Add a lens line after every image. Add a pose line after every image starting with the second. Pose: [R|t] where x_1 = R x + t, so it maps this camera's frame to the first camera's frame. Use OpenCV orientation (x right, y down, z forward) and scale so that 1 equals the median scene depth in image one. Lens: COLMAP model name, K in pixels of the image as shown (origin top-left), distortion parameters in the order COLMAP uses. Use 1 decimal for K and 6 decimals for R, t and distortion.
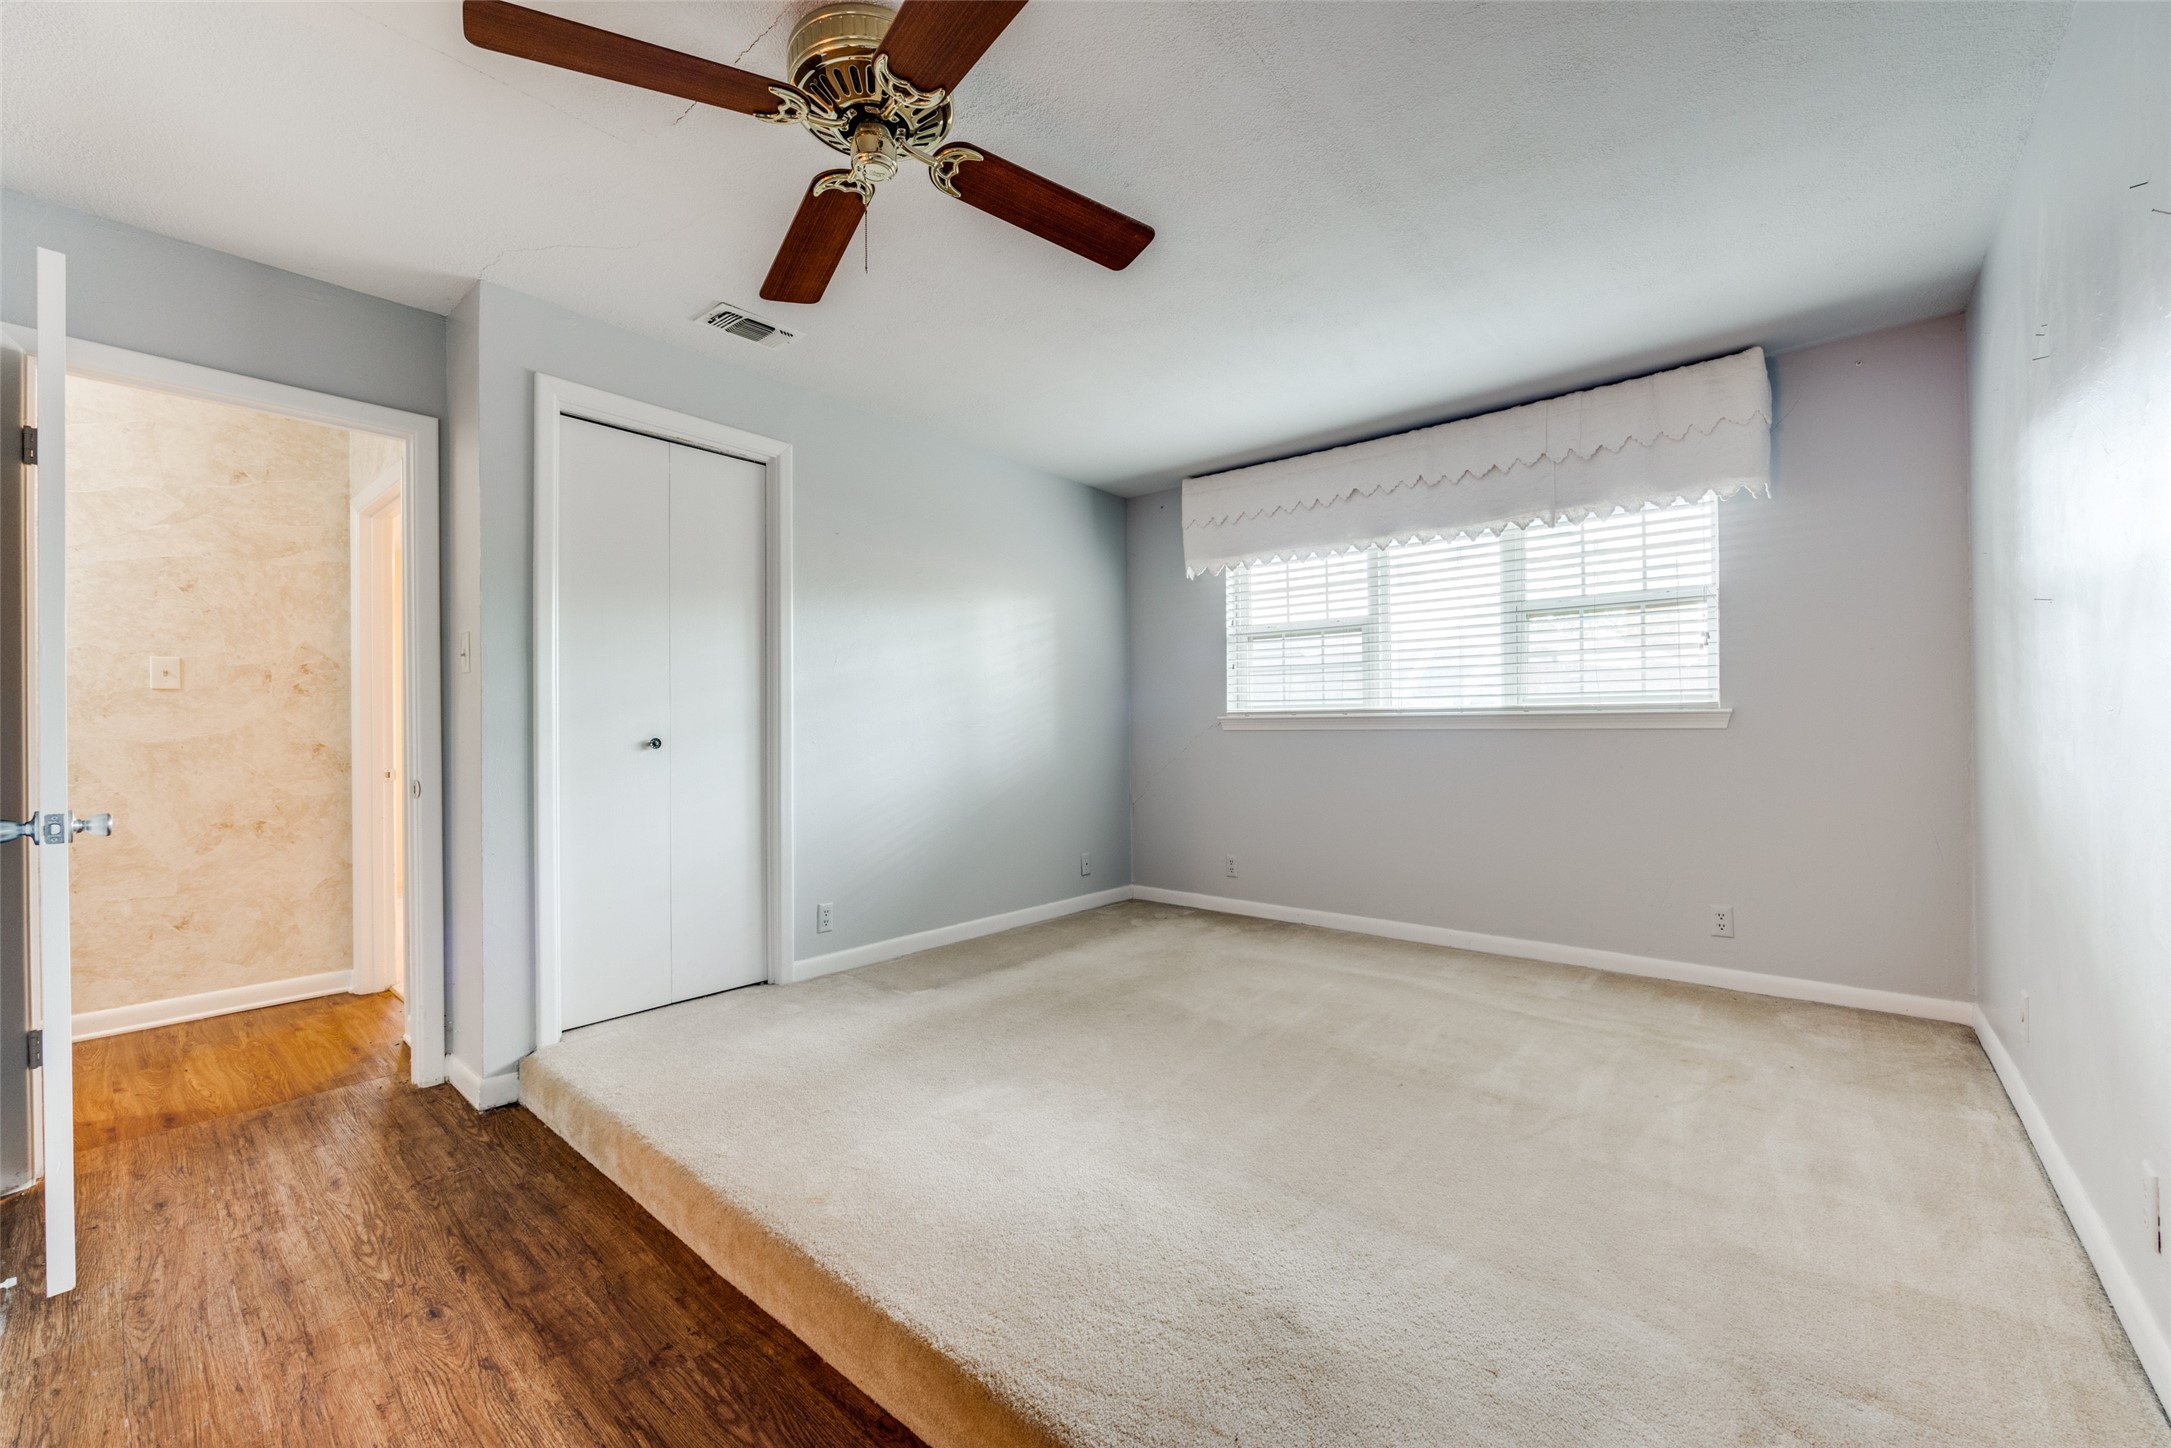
lens RADIAL K [[862.9, 0, 1090.0], [0, 862.9, 735.3], [0, 0, 1]] dist [-0.005329, 0.000992]
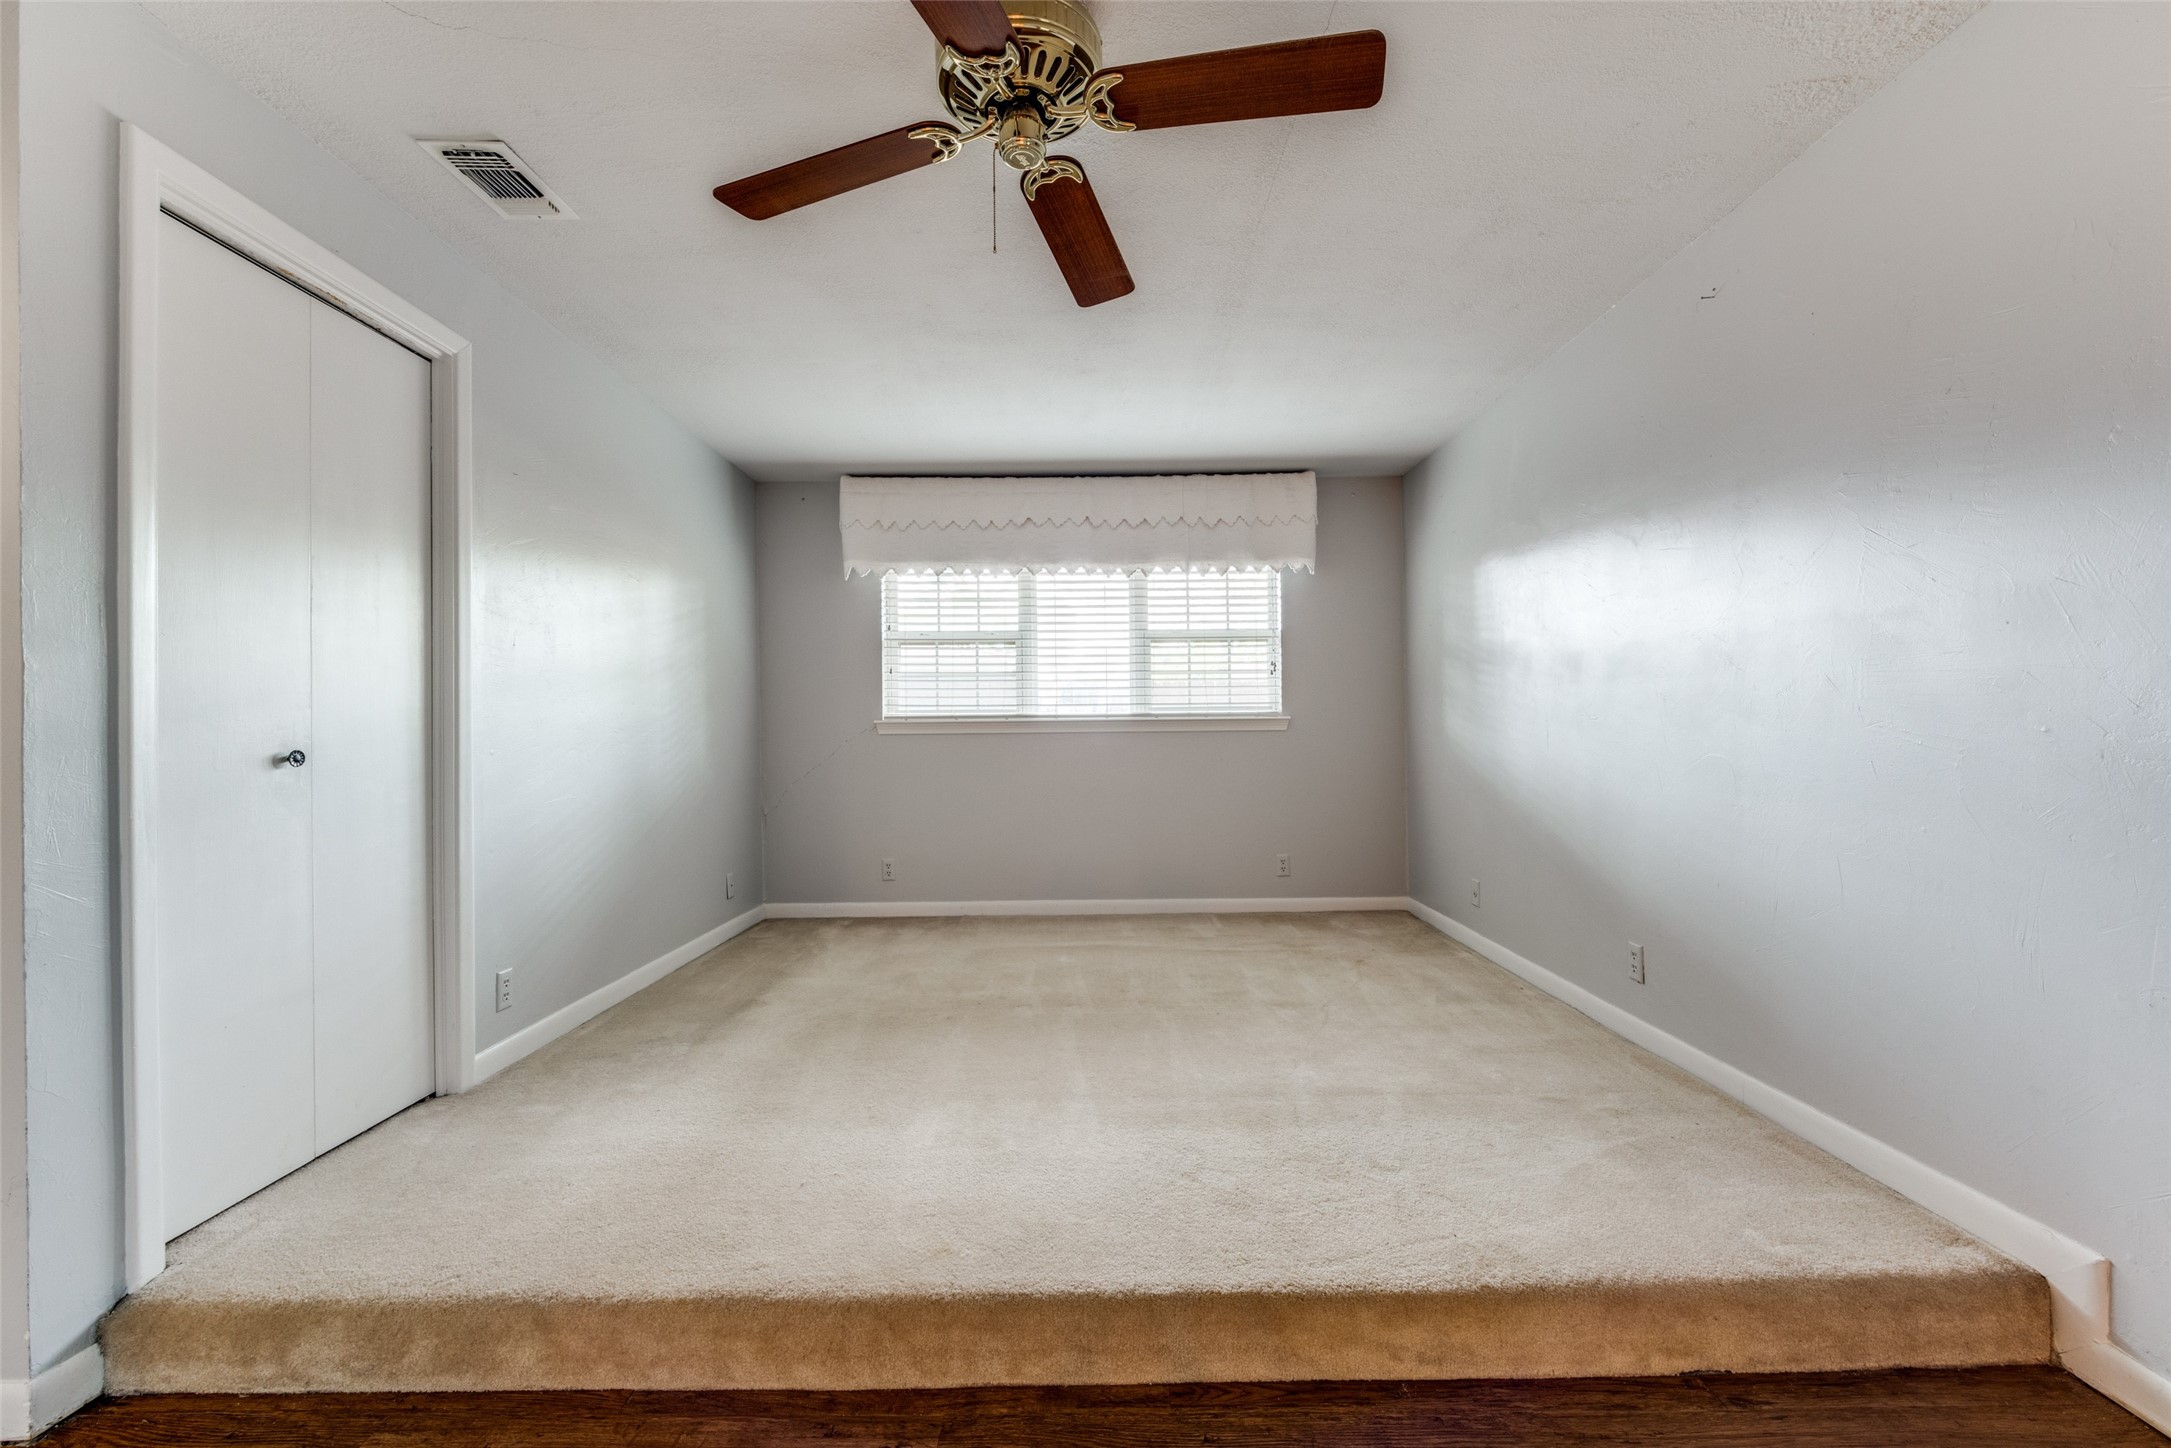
lens RADIAL K [[862.9, 0, 1094.7], [0, 862.9, 734.9], [0, 0, 1]] dist [-0.005329, 0.000992]
pose [[0.757713, -0.006467, 0.652556, -0.382839], [0.011205, 0.999932, -0.003101, 0.000641], [-0.652492, 0.009662, 0.757734, 0.101486]]
